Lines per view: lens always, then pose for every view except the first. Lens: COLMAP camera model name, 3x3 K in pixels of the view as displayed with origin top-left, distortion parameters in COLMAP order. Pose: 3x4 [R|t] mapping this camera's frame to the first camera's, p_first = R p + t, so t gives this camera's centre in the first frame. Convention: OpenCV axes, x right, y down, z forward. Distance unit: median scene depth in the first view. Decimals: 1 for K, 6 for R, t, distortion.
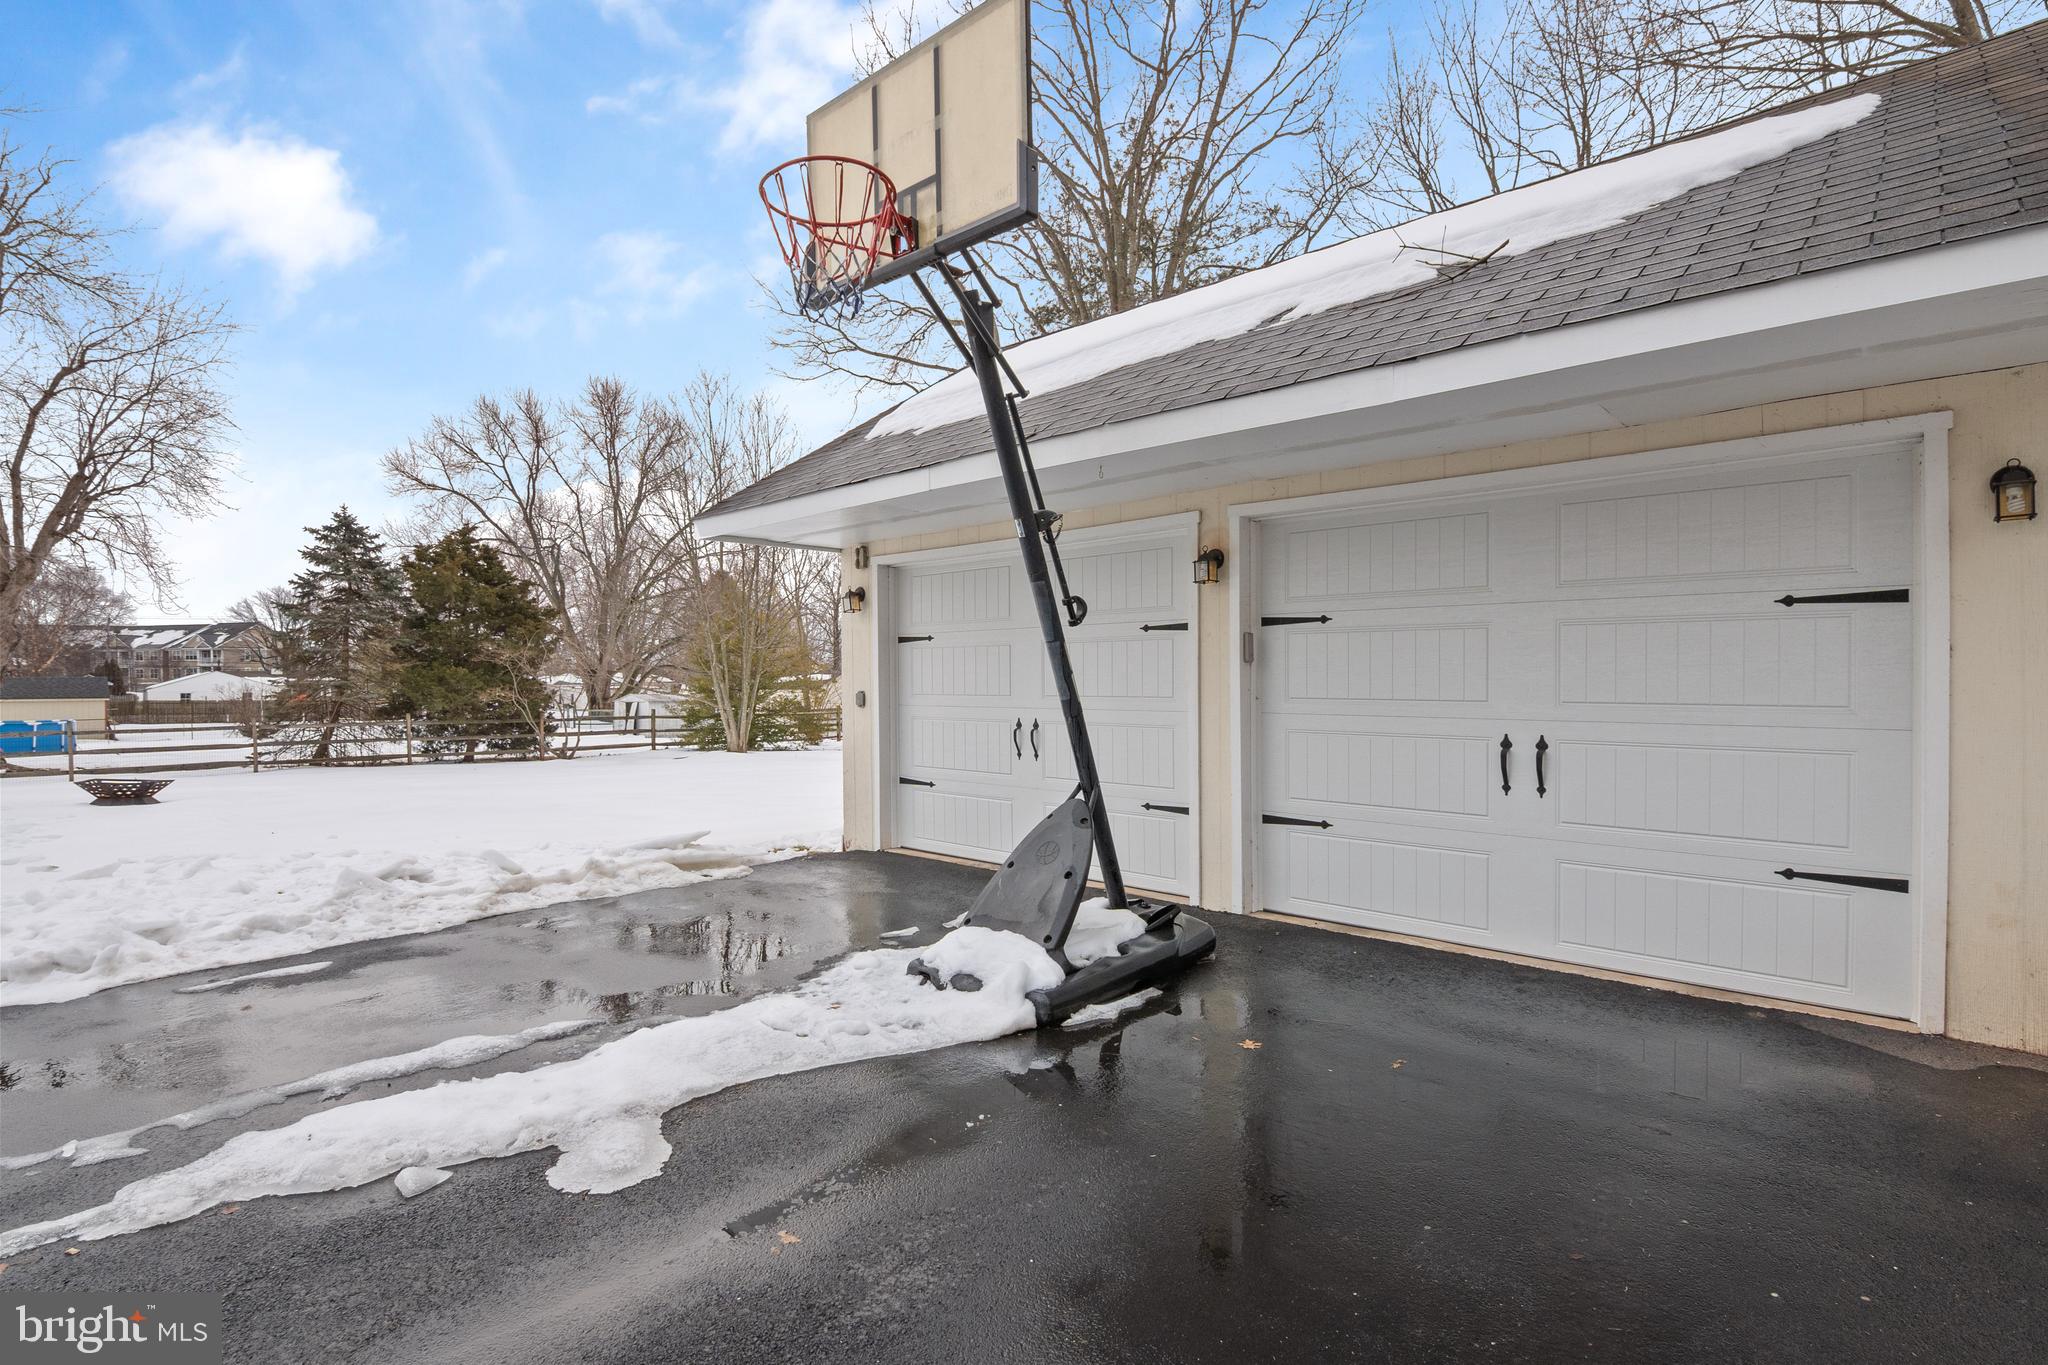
lens RADIAL K [[994.8, 0, 1007.8], [0, 994.8, 684.0], [0, 0, 1]] dist [-0.020063, -0.001038]
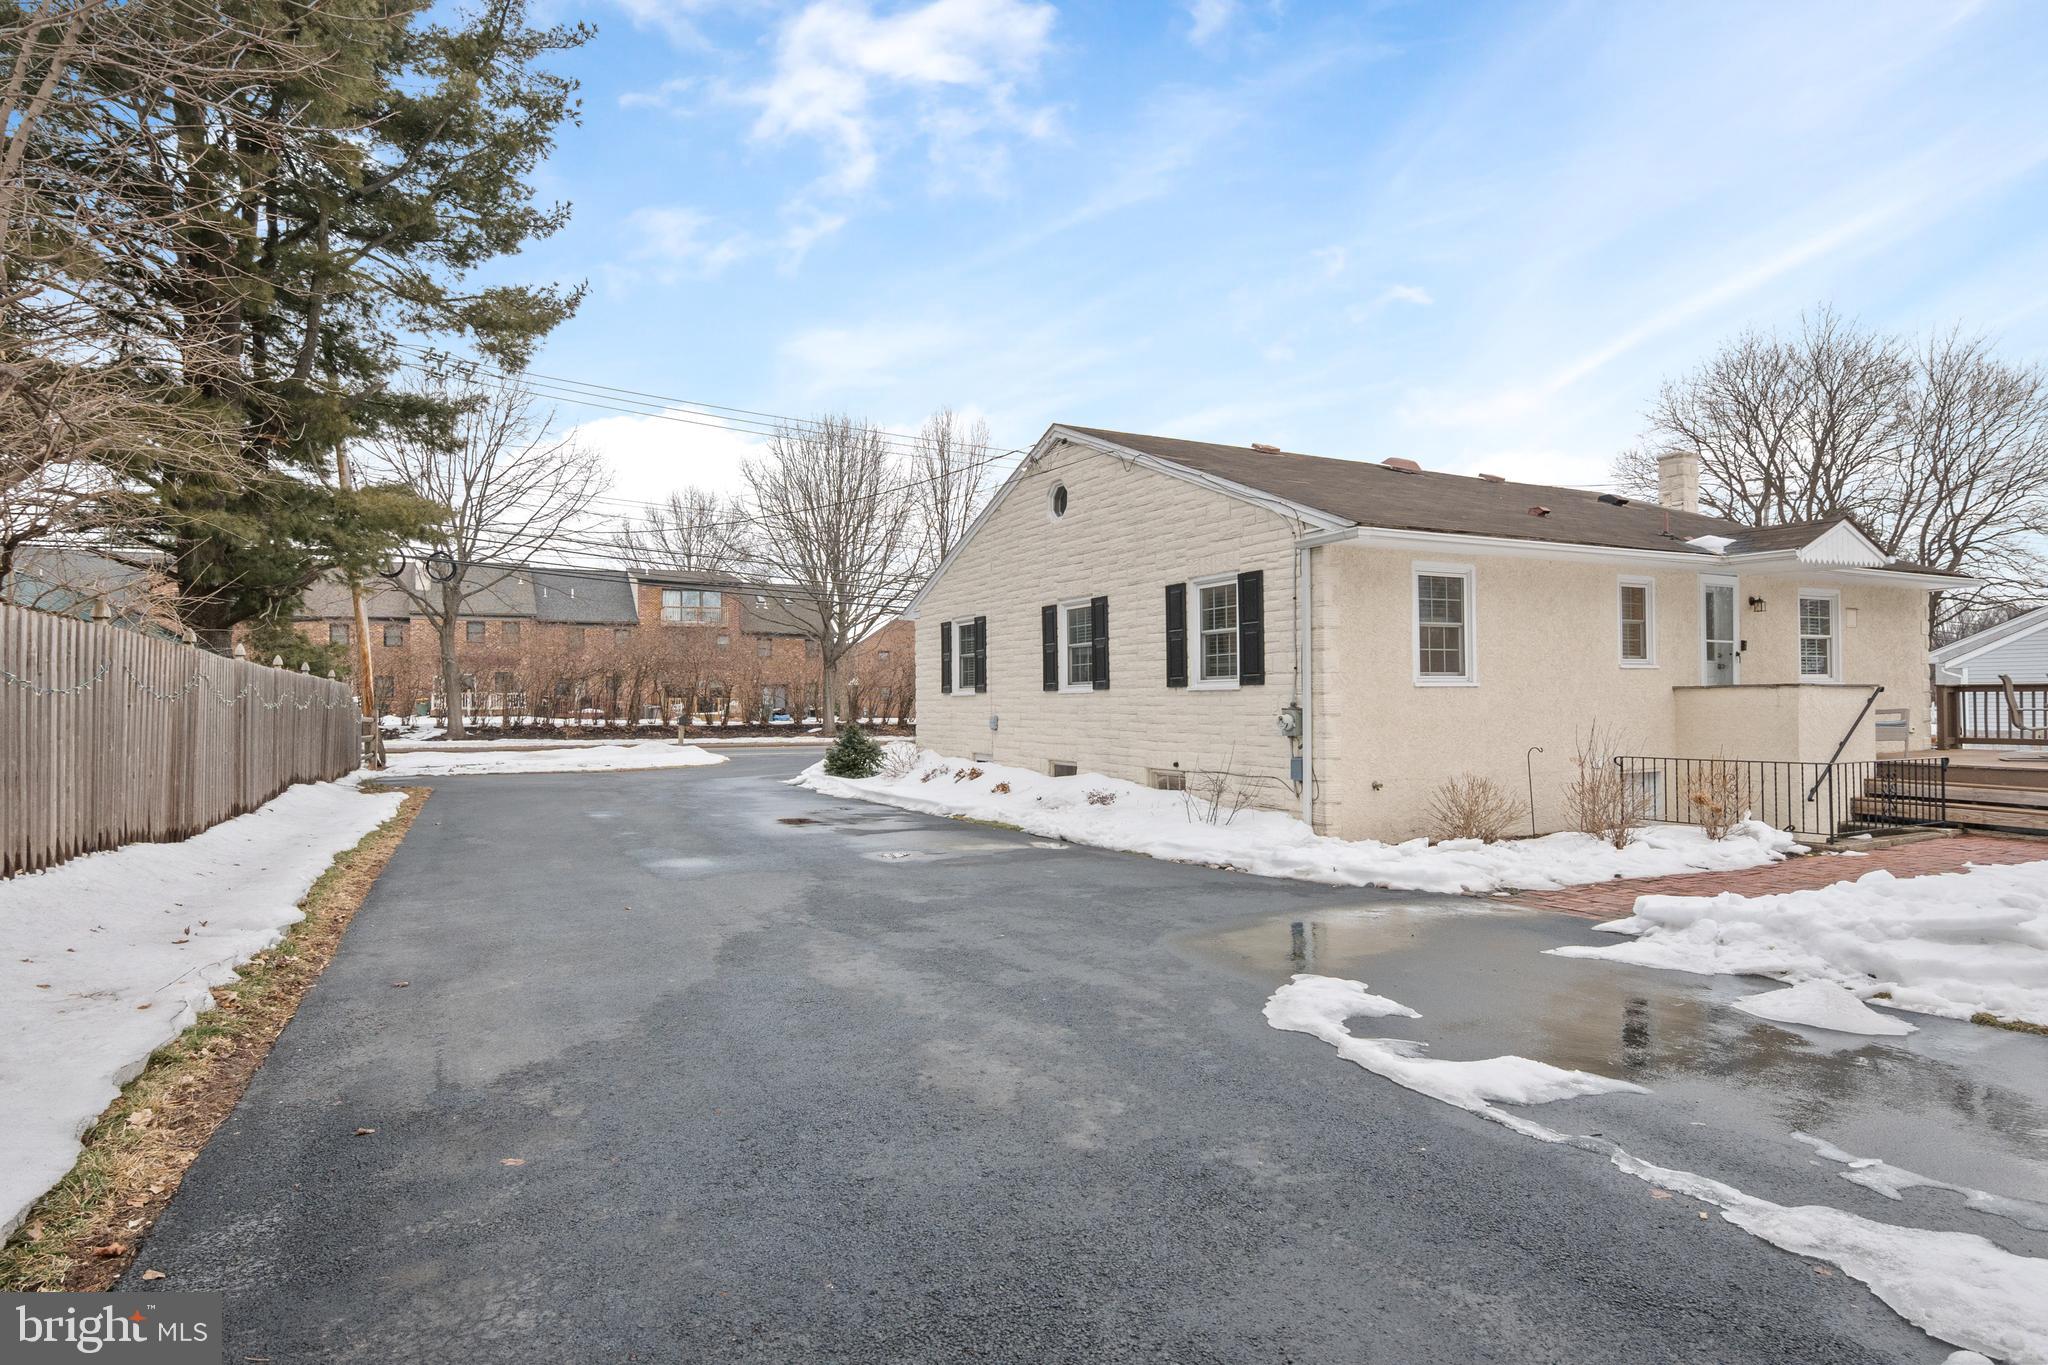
lens RADIAL K [[1121.3, 0, 1021.7], [0, 1121.3, 690.5], [0, 0, 1]] dist [-0.004117, -0.002254]
pose [[-0.323700, 0.000606, -0.946160, 0.169615], [0.004113, 0.999991, -0.000767, -0.000330], [0.946151, -0.004140, -0.323700, 0.254747]]
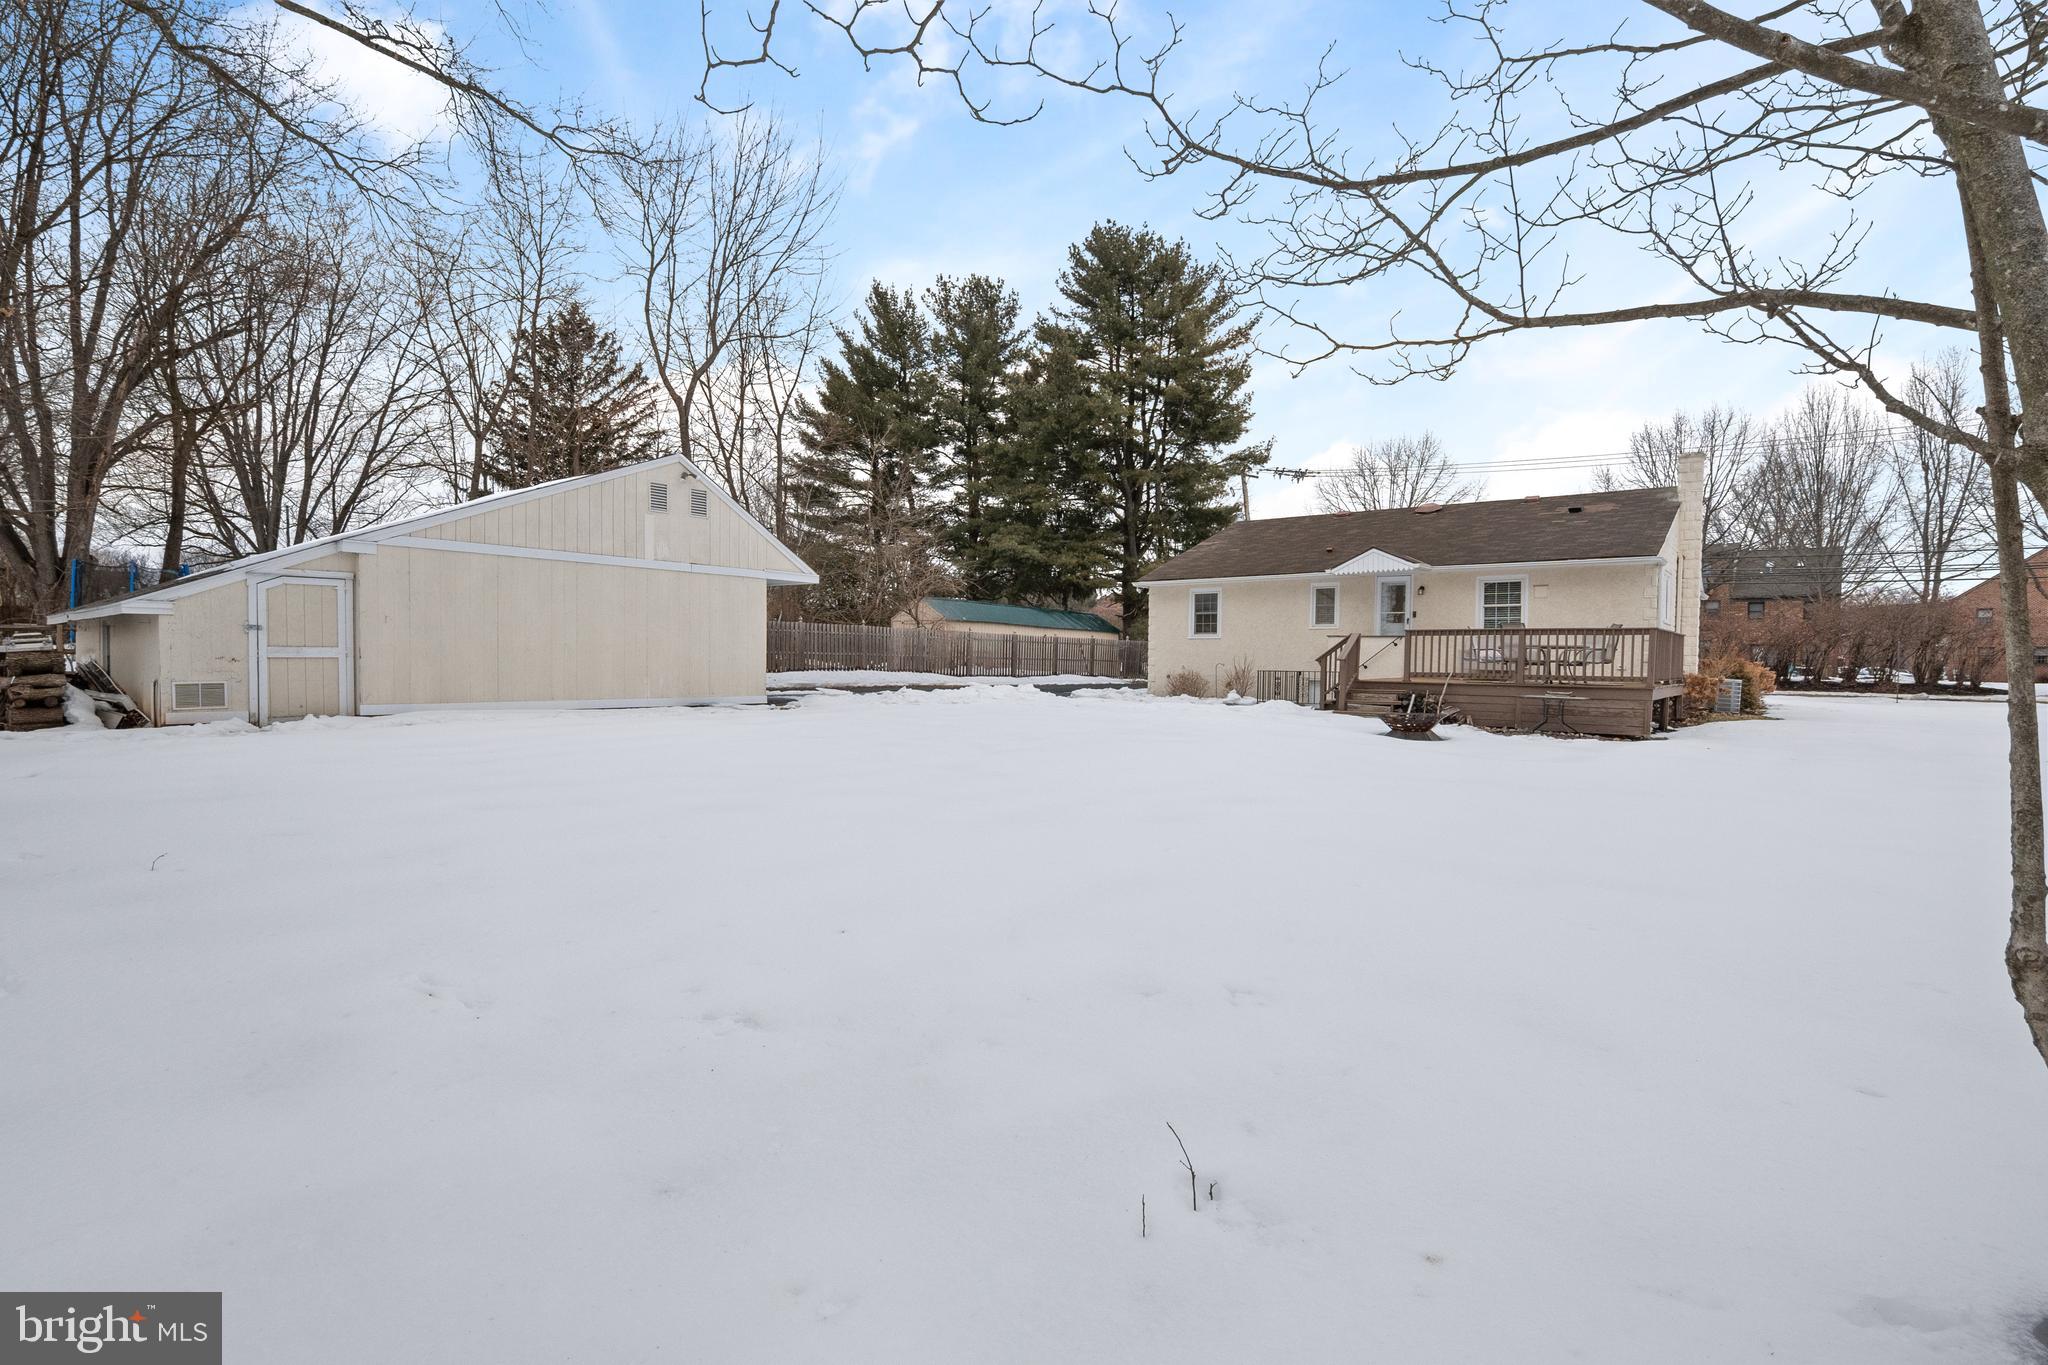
lens RADIAL K [[985.6, 0, 1013.0], [0, 985.6, 683.8], [0, 0, 1]] dist [-0.024413, 0.000438]
pose [[-0.996346, 0.000806, -0.085404, -0.629194], [-0.001796, 0.999537, 0.030384, 0.054161], [0.085389, 0.030427, -0.995883, 3.974452]]
